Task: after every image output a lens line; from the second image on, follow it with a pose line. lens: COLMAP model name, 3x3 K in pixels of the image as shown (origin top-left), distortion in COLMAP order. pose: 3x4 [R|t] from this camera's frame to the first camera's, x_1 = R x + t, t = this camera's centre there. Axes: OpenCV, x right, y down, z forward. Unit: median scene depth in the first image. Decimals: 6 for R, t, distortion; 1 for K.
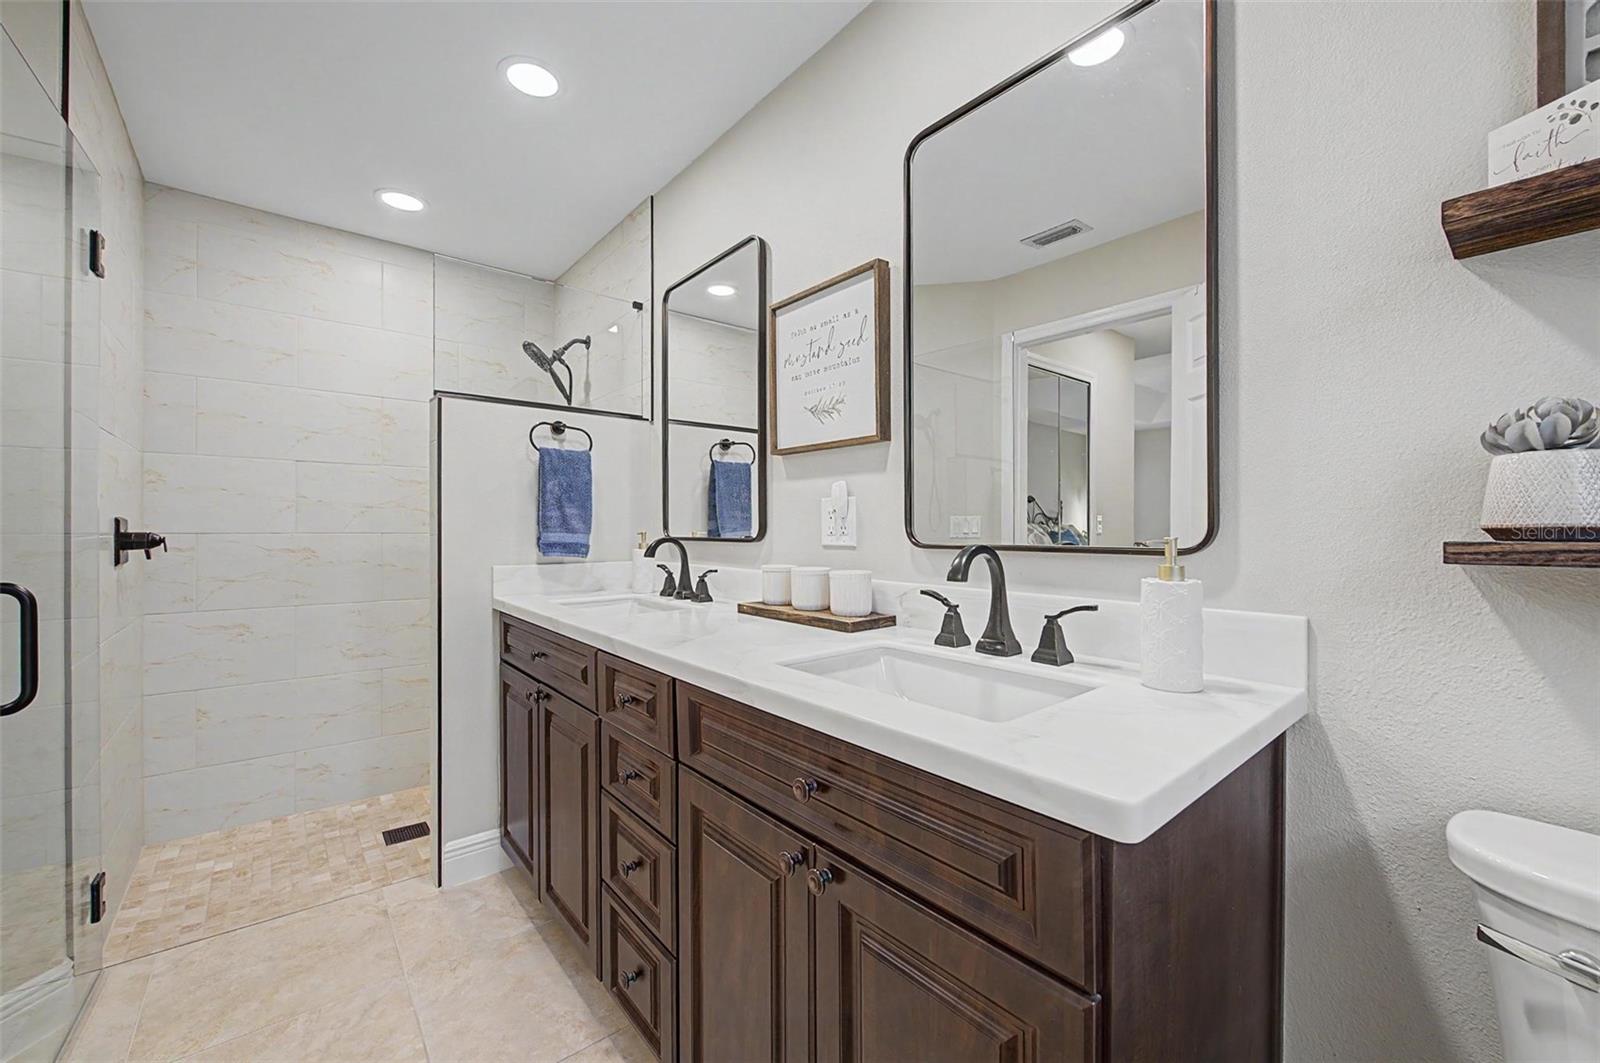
lens RADIAL K [[625.1, 0, 799.3], [0, 625.1, 528.7], [0, 0, 1]] dist [-0.000036, -0.001107]
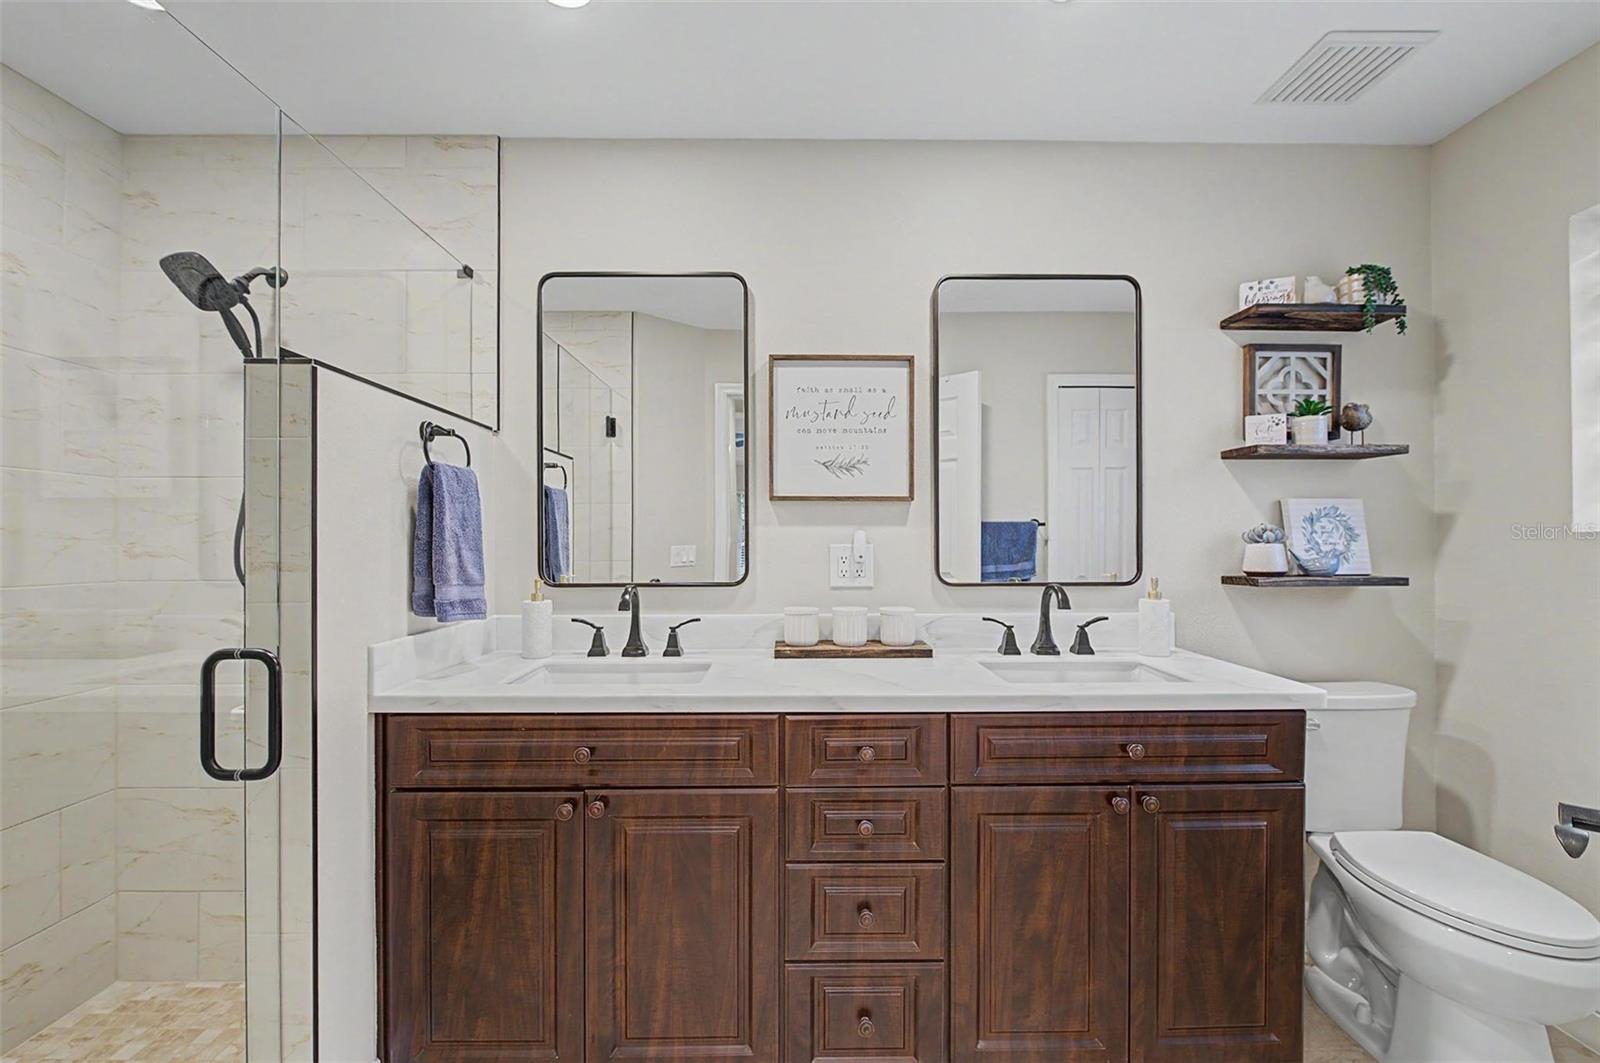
lens RADIAL K [[678.5, 0, 800.2], [0, 678.5, 534.2], [0, 0, 1]] dist [-0.002362, -0.000523]
pose [[0.643133, -0.009815, 0.765691, -0.932302], [0.002294, 0.999938, 0.010890, -0.080518], [-0.765751, -0.005247, 0.643116, 0.266931]]
